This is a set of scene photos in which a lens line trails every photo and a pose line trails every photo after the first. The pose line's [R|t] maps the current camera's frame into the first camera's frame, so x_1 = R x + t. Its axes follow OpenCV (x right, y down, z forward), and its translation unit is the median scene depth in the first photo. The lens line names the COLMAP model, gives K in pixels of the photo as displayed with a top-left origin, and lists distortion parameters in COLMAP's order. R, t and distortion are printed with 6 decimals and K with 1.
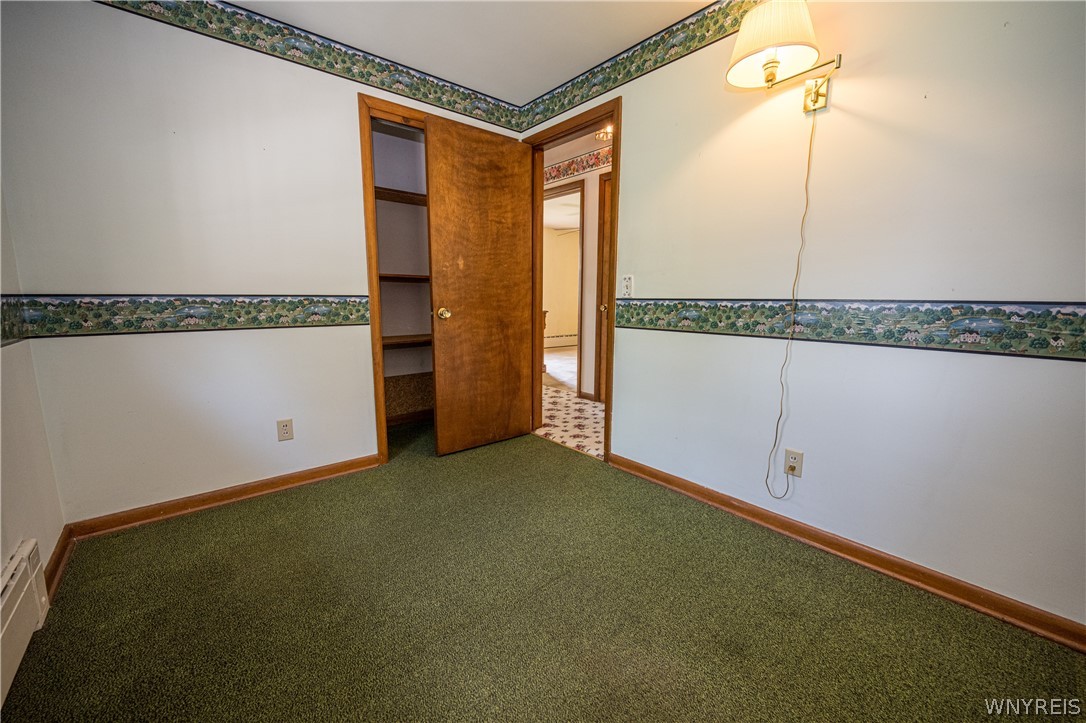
lens RADIAL K [[435.9, 0, 582.7], [0, 435.9, 368.3], [0, 0, 1]] dist [-0.014277, -0.000048]
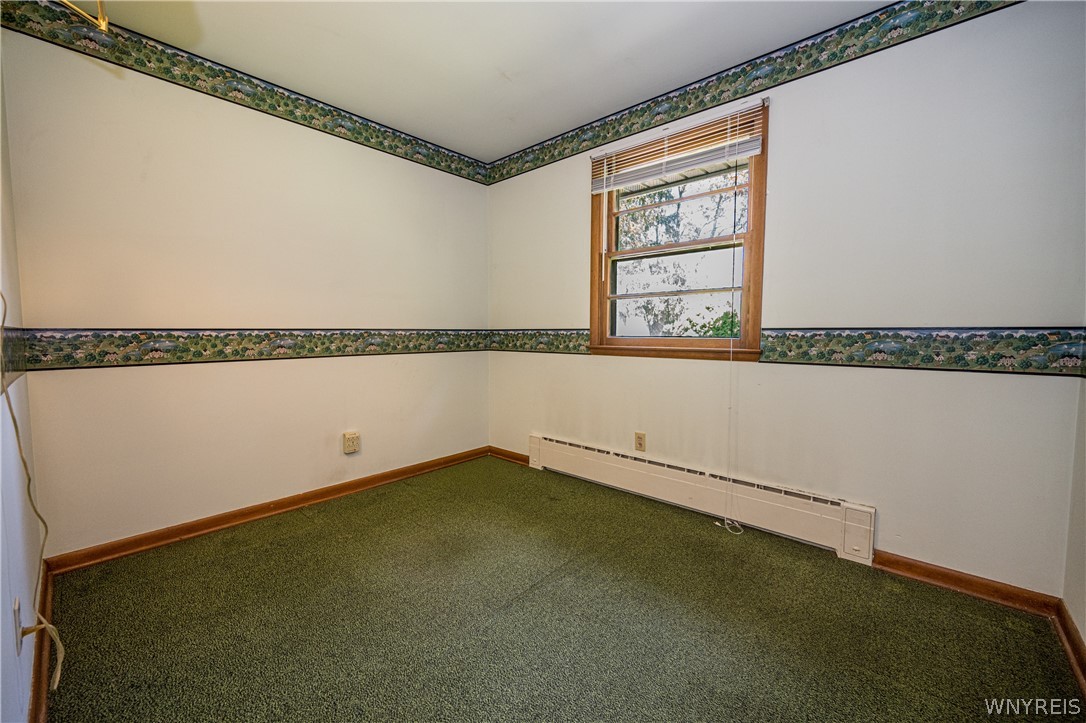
lens RADIAL K [[431.2, 0, 547.0], [0, 431.2, 363.4], [0, 0, 1]] dist [-0.002203, -0.000335]
pose [[0.995675, -0.013876, 0.091860, -0.087114], [0.021418, 0.996432, -0.081638, 0.012578], [-0.090399, 0.083252, 0.992420, -0.081187]]
